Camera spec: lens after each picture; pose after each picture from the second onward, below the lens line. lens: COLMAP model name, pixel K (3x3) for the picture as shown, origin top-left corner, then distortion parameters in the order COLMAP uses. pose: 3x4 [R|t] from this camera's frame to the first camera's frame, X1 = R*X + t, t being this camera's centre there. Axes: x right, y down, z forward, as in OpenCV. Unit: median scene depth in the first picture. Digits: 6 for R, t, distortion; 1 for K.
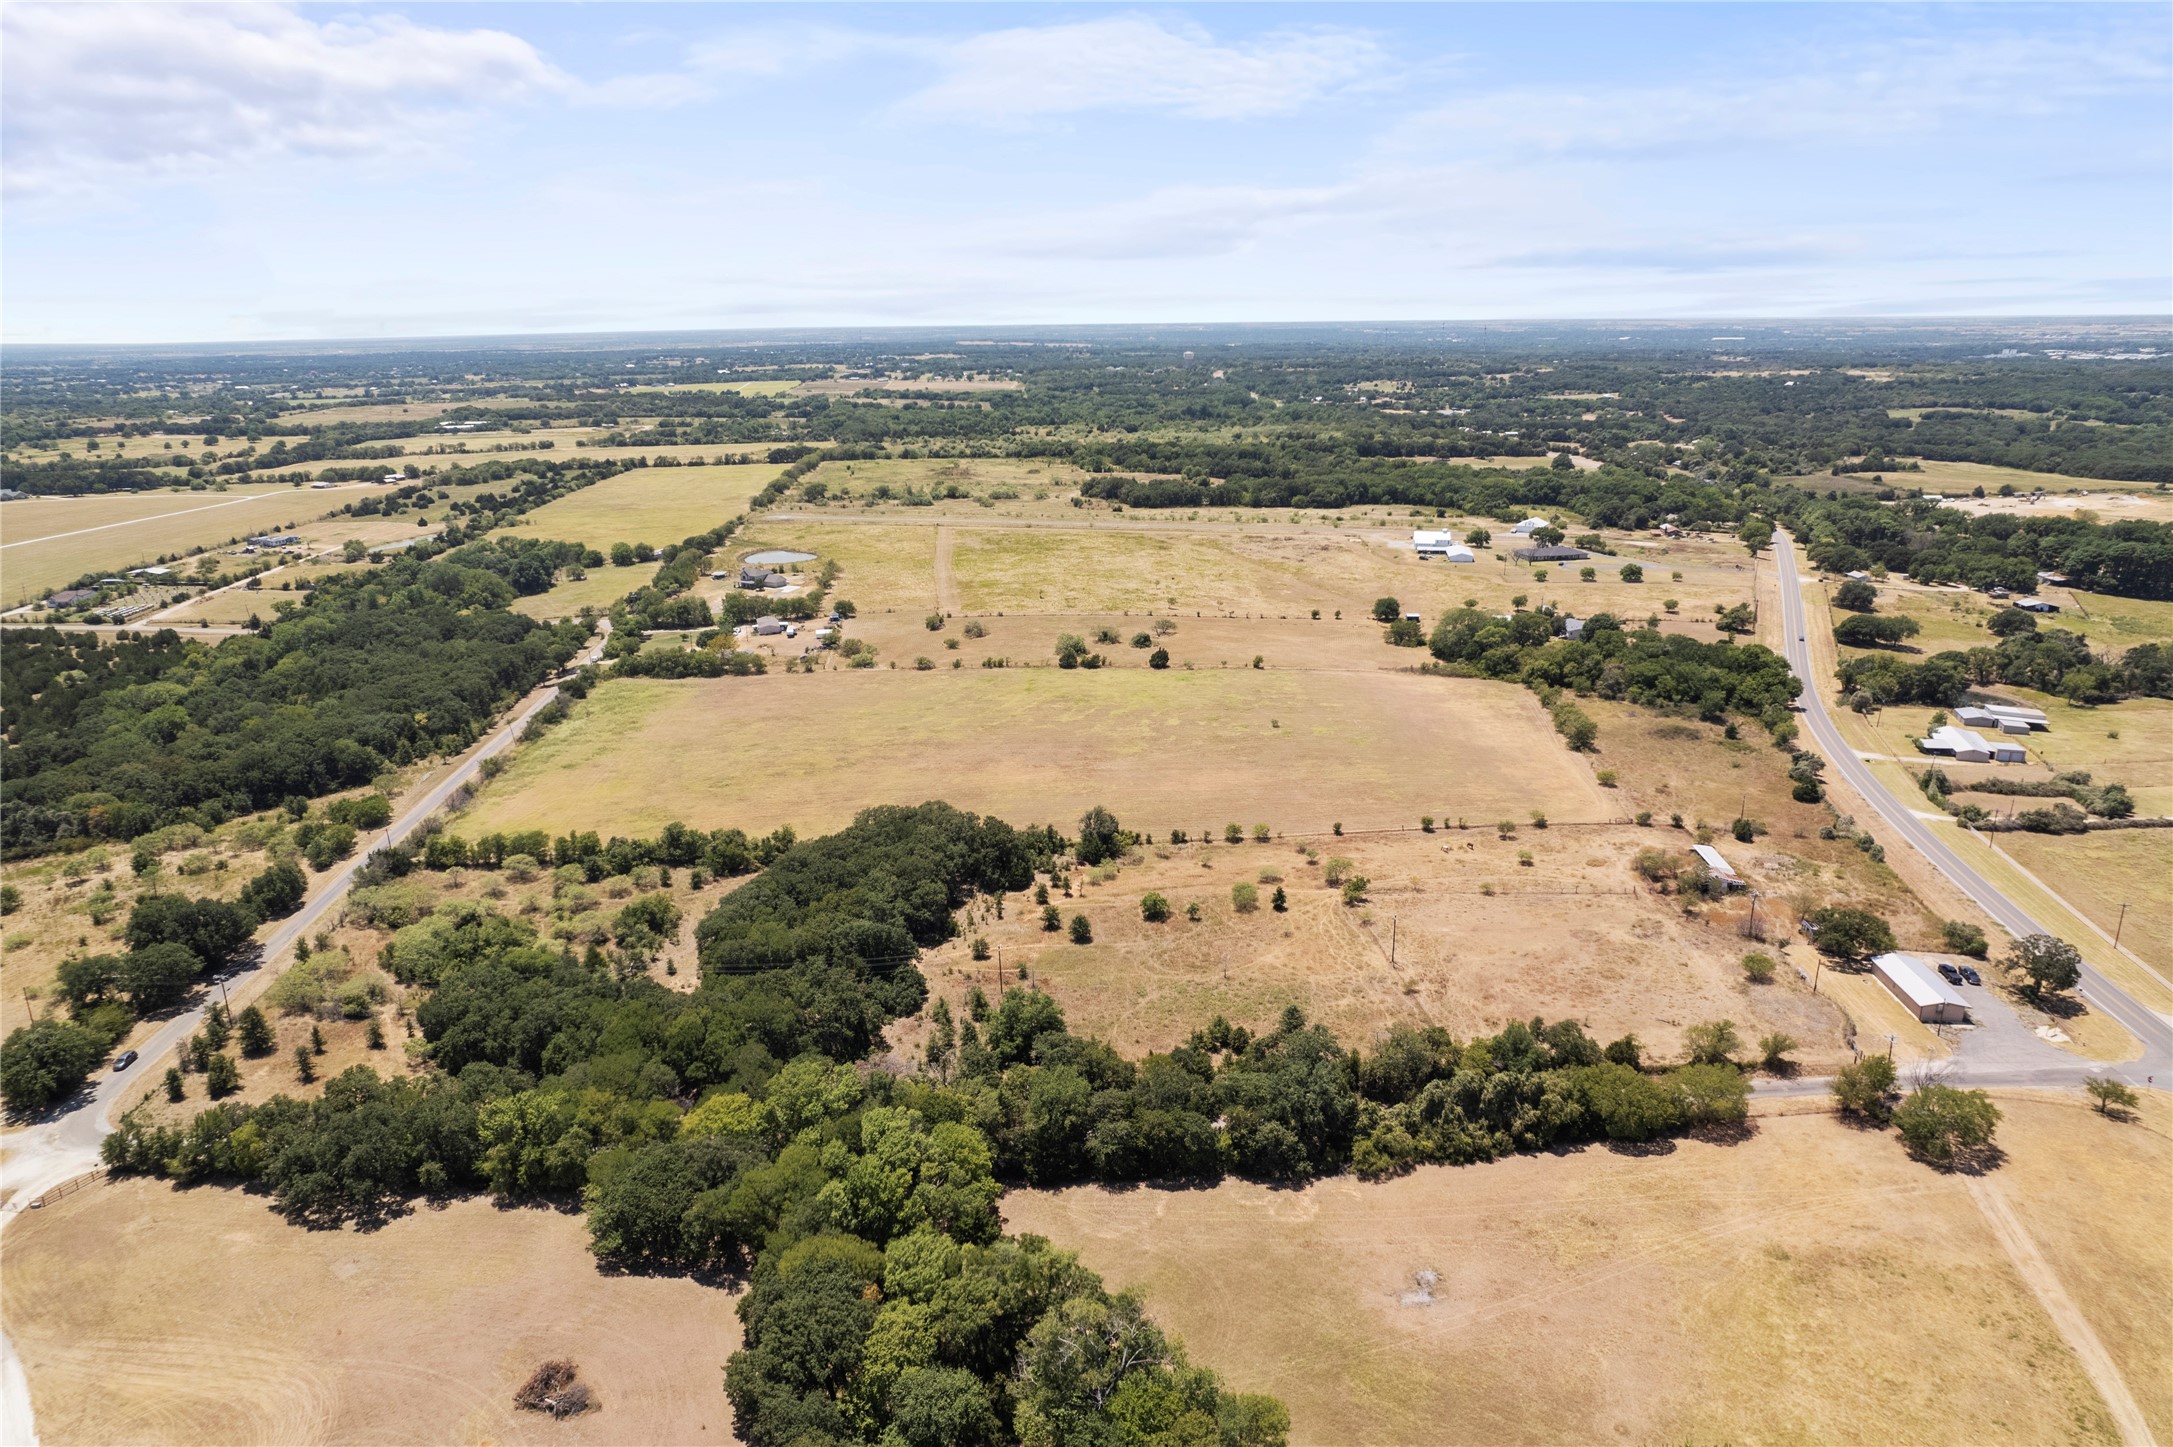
lens RADIAL K [[1389.9, 0, 1090.8], [0, 1389.9, 726.9], [0, 0, 1]] dist [-0.069799, 0.061773]
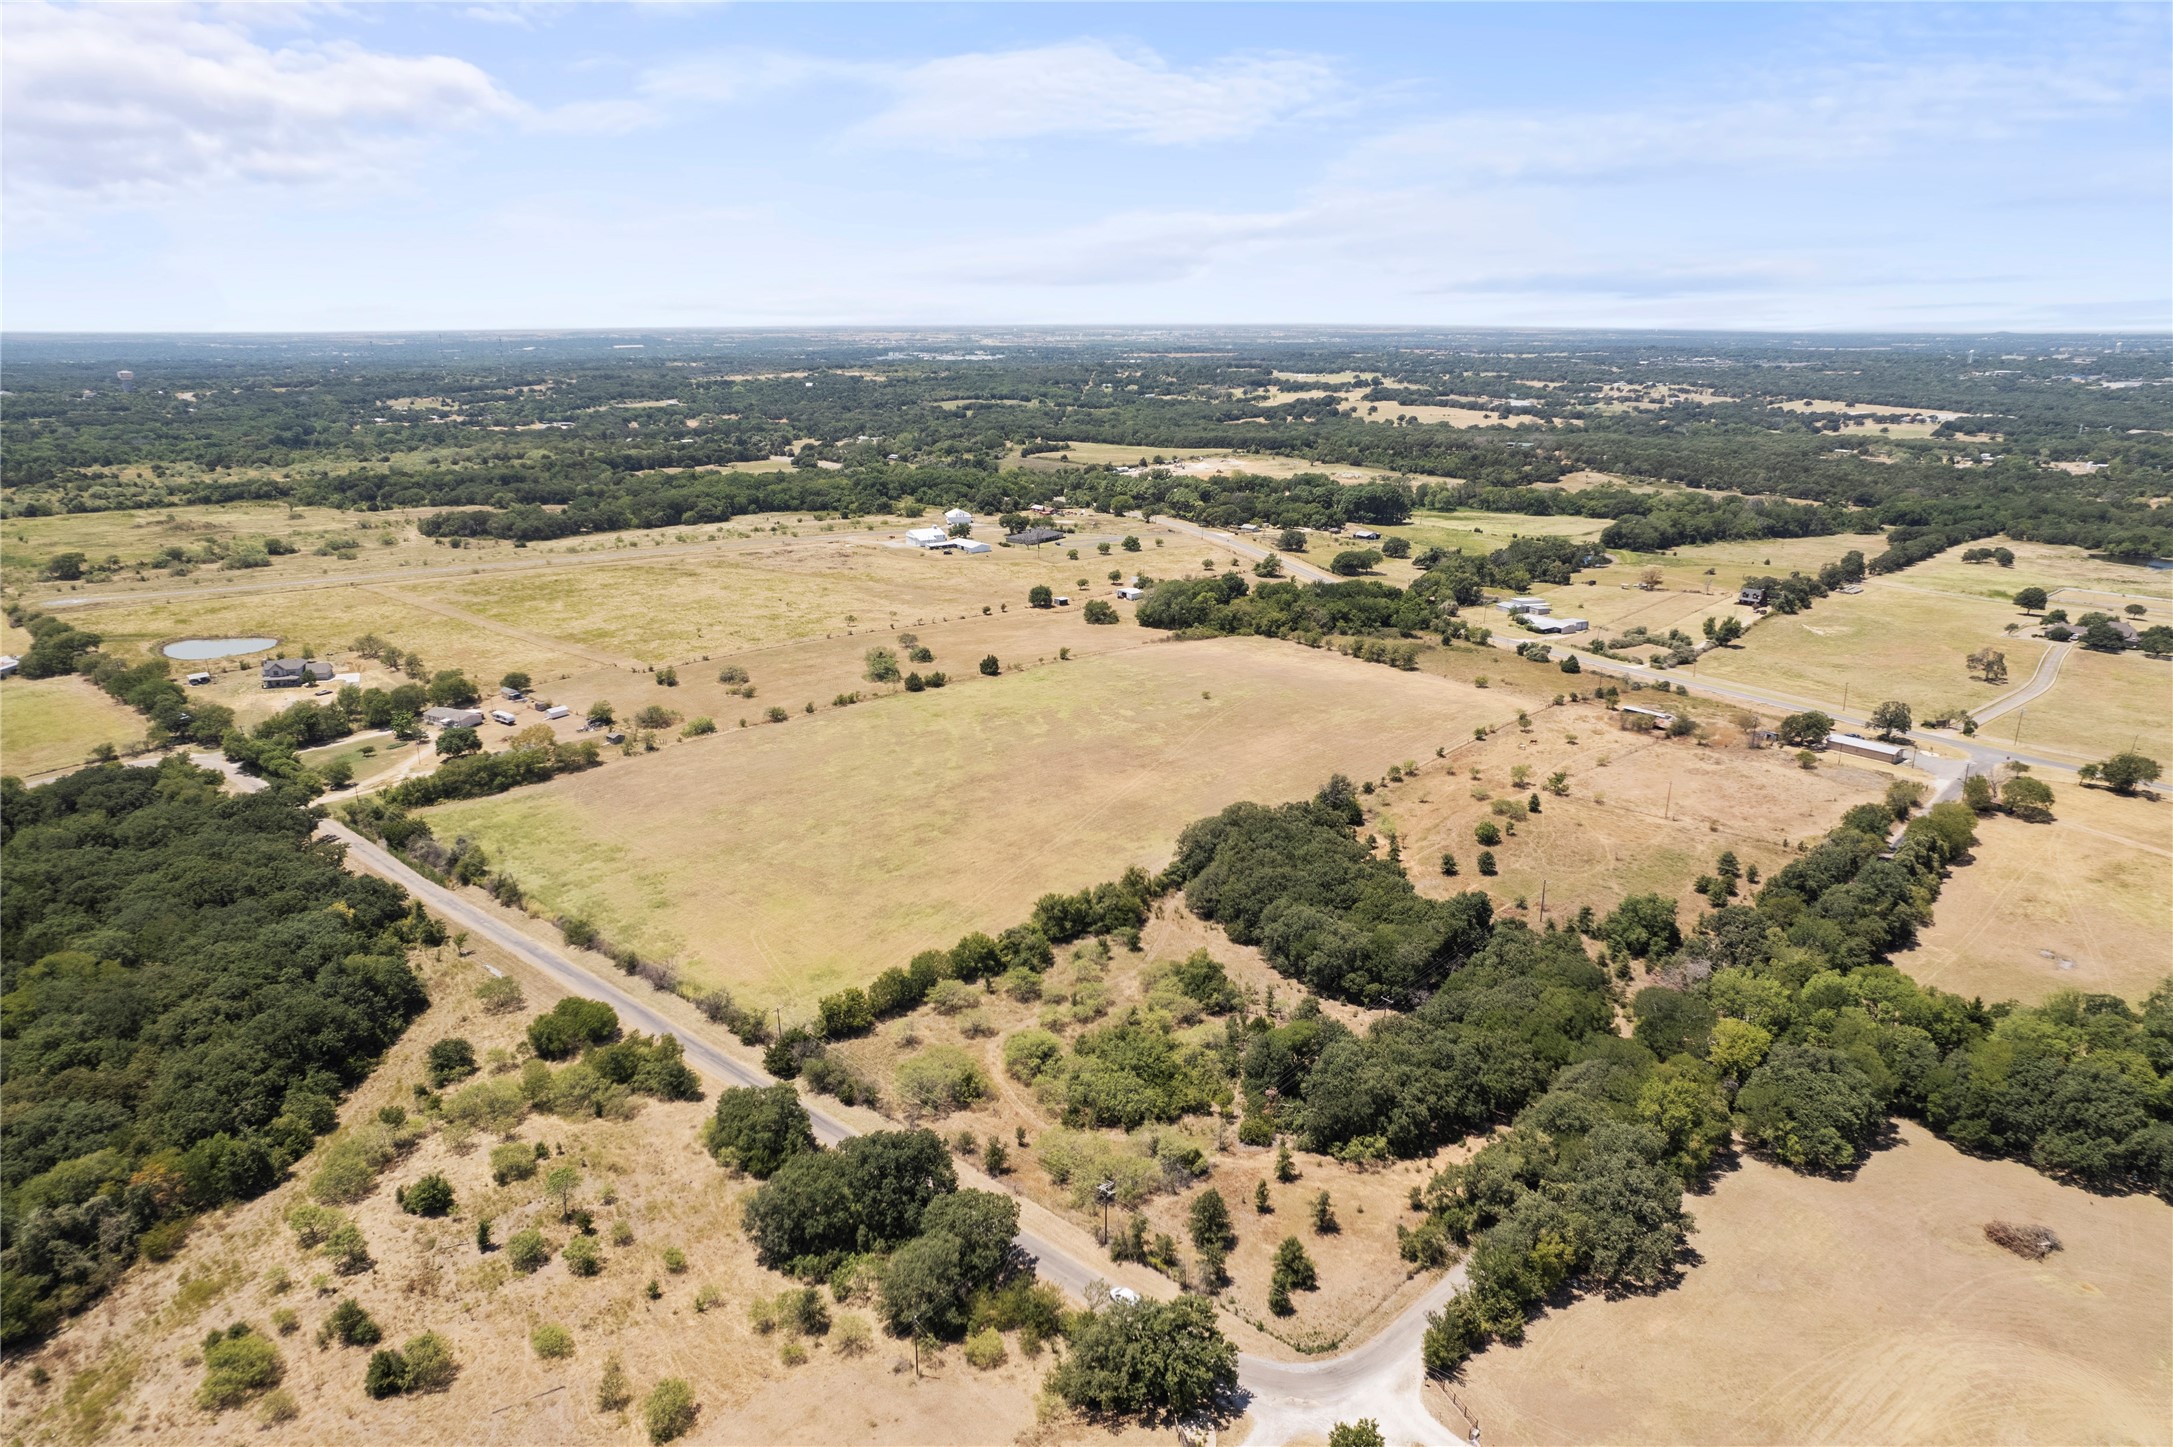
lens RADIAL K [[1389.9, 0, 1090.8], [0, 1389.9, 726.9], [0, 0, 1]] dist [-0.069799, 0.061773]
pose [[0.715026, -0.187221, 0.673562, -0.557141], [0.192075, 0.979006, 0.068222, -0.058121], [-0.672194, 0.080594, 0.735976, 0.216088]]
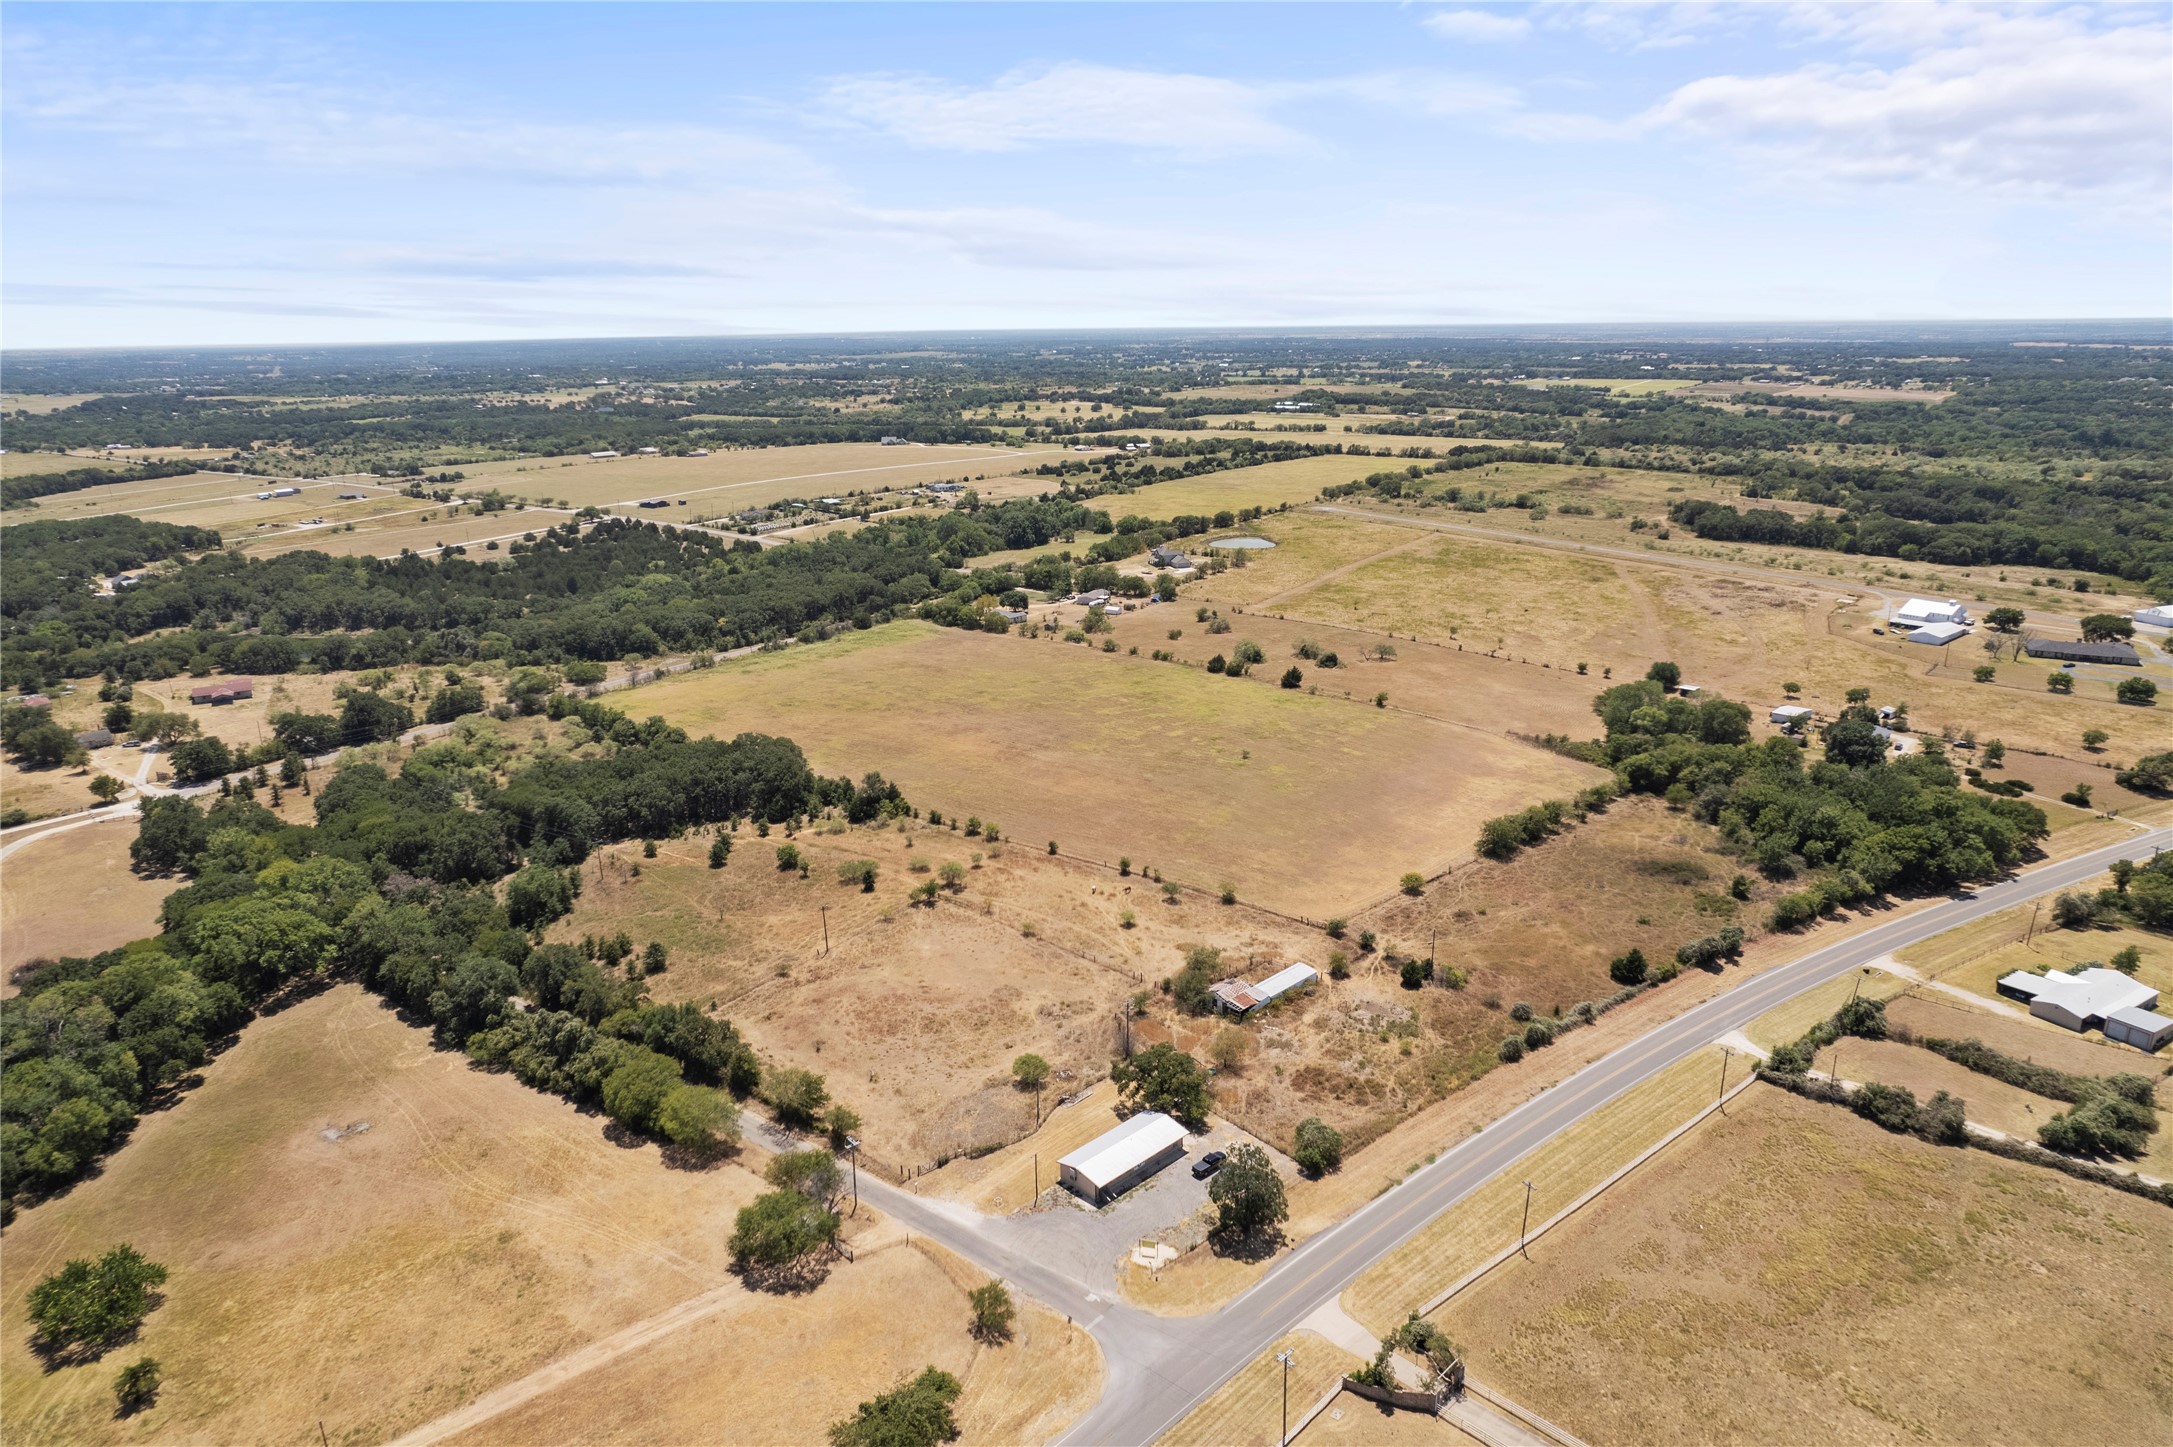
lens RADIAL K [[1389.9, 0, 1090.8], [0, 1389.9, 726.9], [0, 0, 1]] dist [-0.069799, 0.061773]
pose [[0.758164, 0.188514, -0.624220, 0.529387], [-0.184702, 0.980177, 0.071679, -0.056793], [0.625359, 0.060950, 0.777954, 0.165243]]
